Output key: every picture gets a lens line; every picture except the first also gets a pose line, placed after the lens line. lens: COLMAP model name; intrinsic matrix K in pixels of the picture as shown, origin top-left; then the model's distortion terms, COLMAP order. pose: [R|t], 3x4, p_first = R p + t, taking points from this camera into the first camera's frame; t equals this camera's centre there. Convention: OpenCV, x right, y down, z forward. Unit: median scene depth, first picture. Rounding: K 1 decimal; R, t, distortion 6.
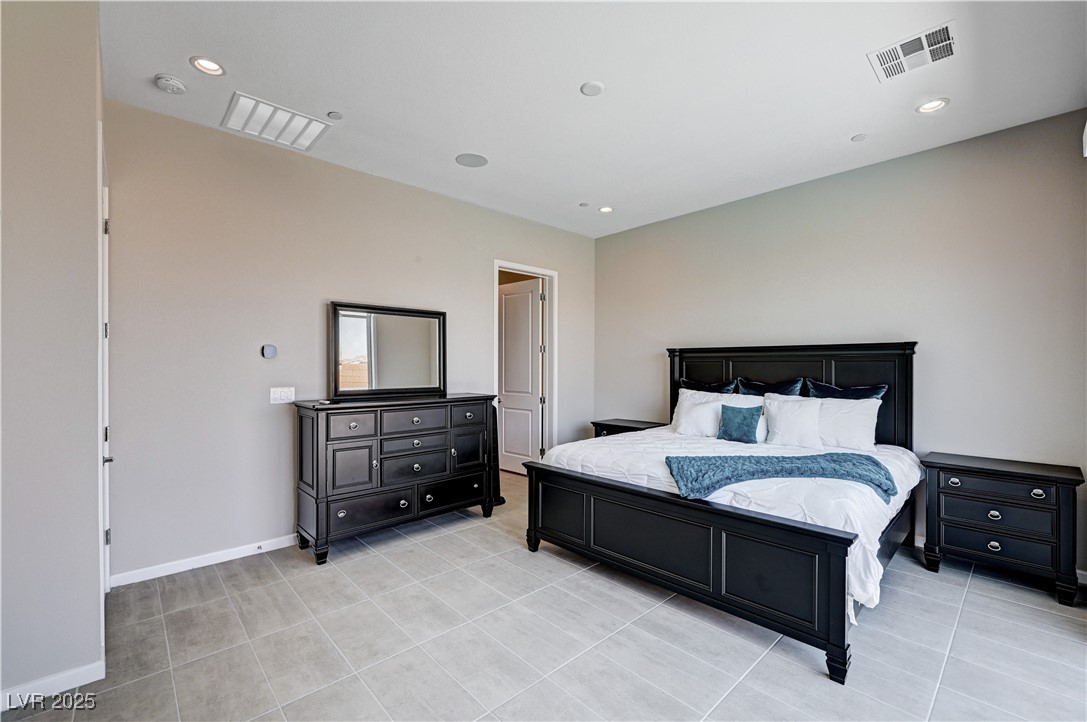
lens RADIAL K [[459.3, 0, 547.6], [0, 459.3, 365.8], [0, 0, 1]] dist [0.000286, 0.000028]
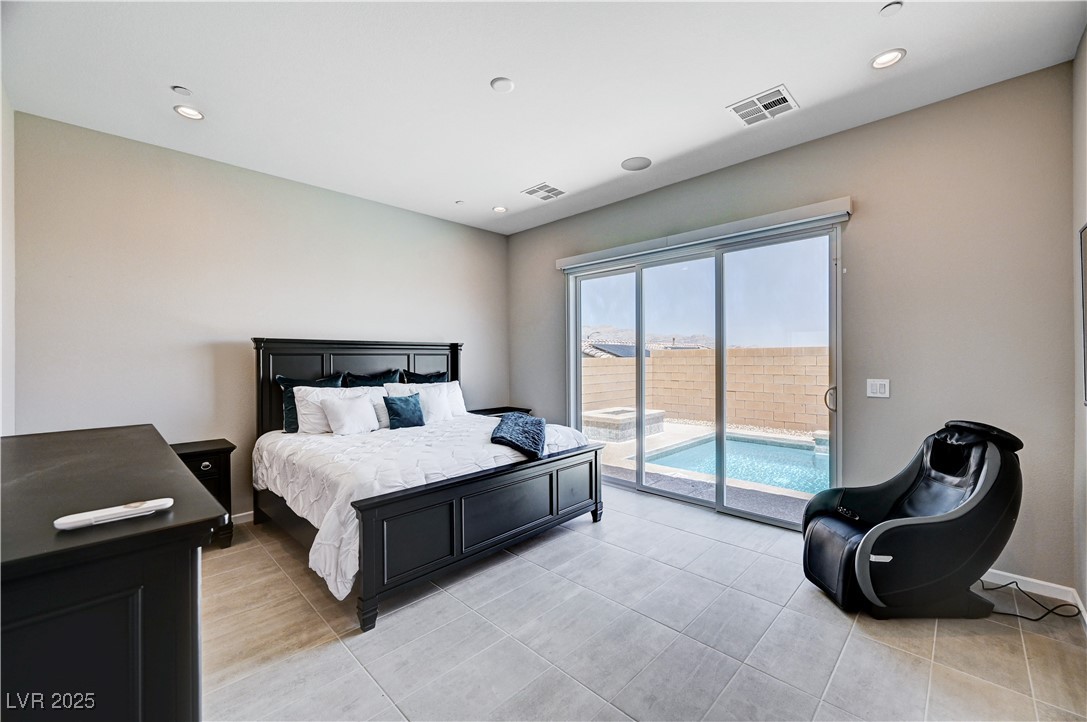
lens RADIAL K [[432.4, 0, 552.3], [0, 432.4, 359.2], [0, 0, 1]] dist [-0.001246, -0.000081]
pose [[-0.051030, -0.002872, 0.998693, -0.662060], [0.010025, 0.999944, 0.003387, 0.001215], [-0.998647, 0.010184, -0.050998, 0.726563]]
